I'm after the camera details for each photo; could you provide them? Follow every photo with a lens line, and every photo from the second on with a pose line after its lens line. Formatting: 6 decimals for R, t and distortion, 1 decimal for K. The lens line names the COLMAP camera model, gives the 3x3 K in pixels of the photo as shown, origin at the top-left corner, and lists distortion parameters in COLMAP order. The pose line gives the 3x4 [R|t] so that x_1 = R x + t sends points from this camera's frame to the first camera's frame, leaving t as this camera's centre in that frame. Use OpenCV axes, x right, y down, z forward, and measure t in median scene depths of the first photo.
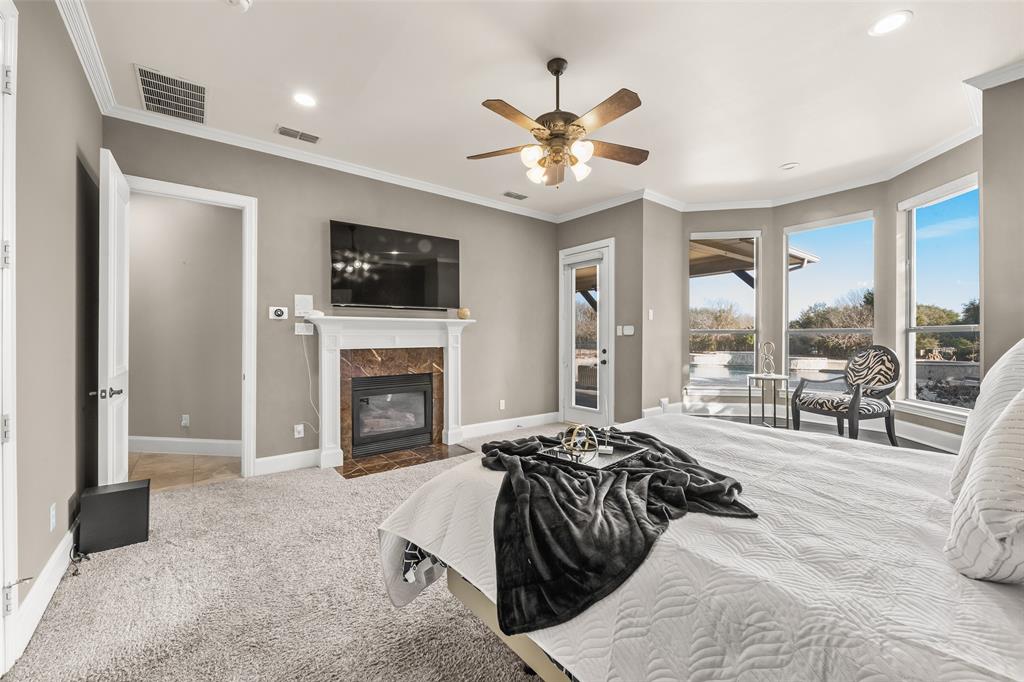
lens RADIAL K [[406.6, 0, 515.6], [0, 406.6, 342.1], [0, 0, 1]] dist [-0.002473, -0.001197]
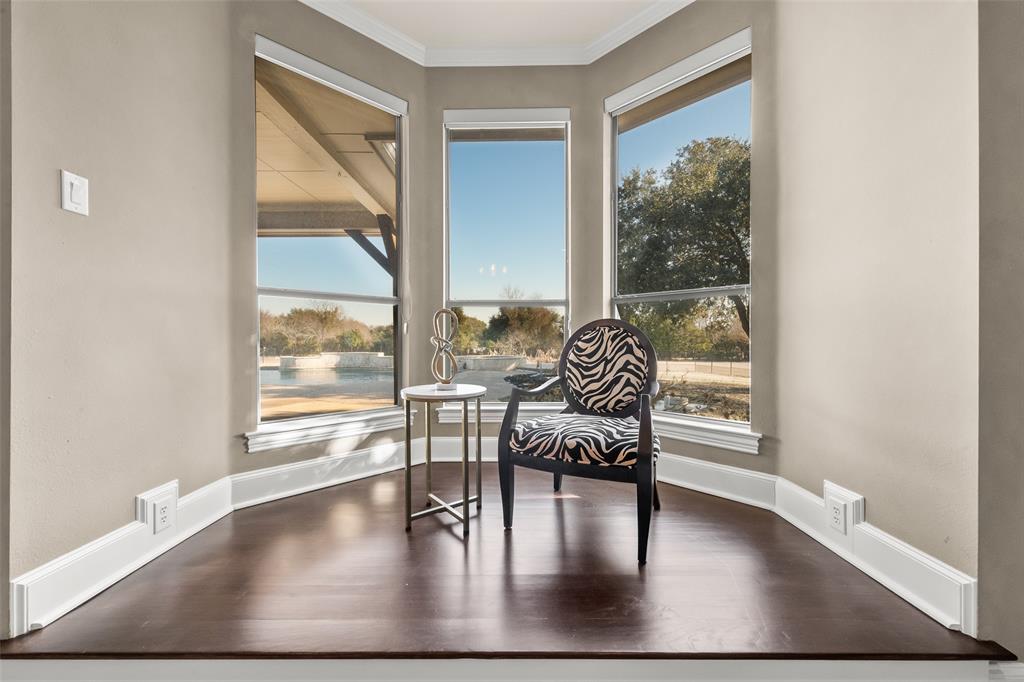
lens RADIAL K [[406.6, 0, 512.8], [0, 406.6, 343.8], [0, 0, 1]] dist [-0.002473, -0.001197]
pose [[0.622862, -0.005728, 0.782311, 0.375652], [0.009448, 0.999955, -0.000201, 0.040991], [-0.782274, 0.007517, 0.622889, 0.762055]]
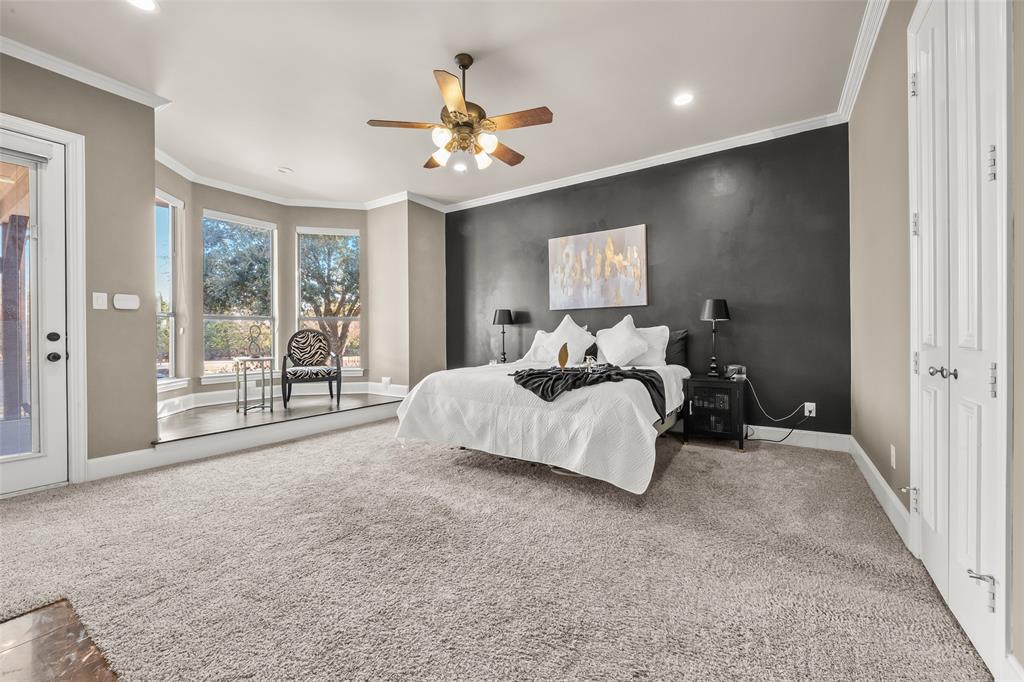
lens RADIAL K [[406.6, 0, 507.5], [0, 406.6, 337.0], [0, 0, 1]] dist [-0.002473, -0.001197]
pose [[-0.309290, -0.003101, 0.950963, -0.629312], [0.008110, 0.999950, 0.005898, 0.032863], [-0.950933, 0.009537, -0.309250, 0.793682]]
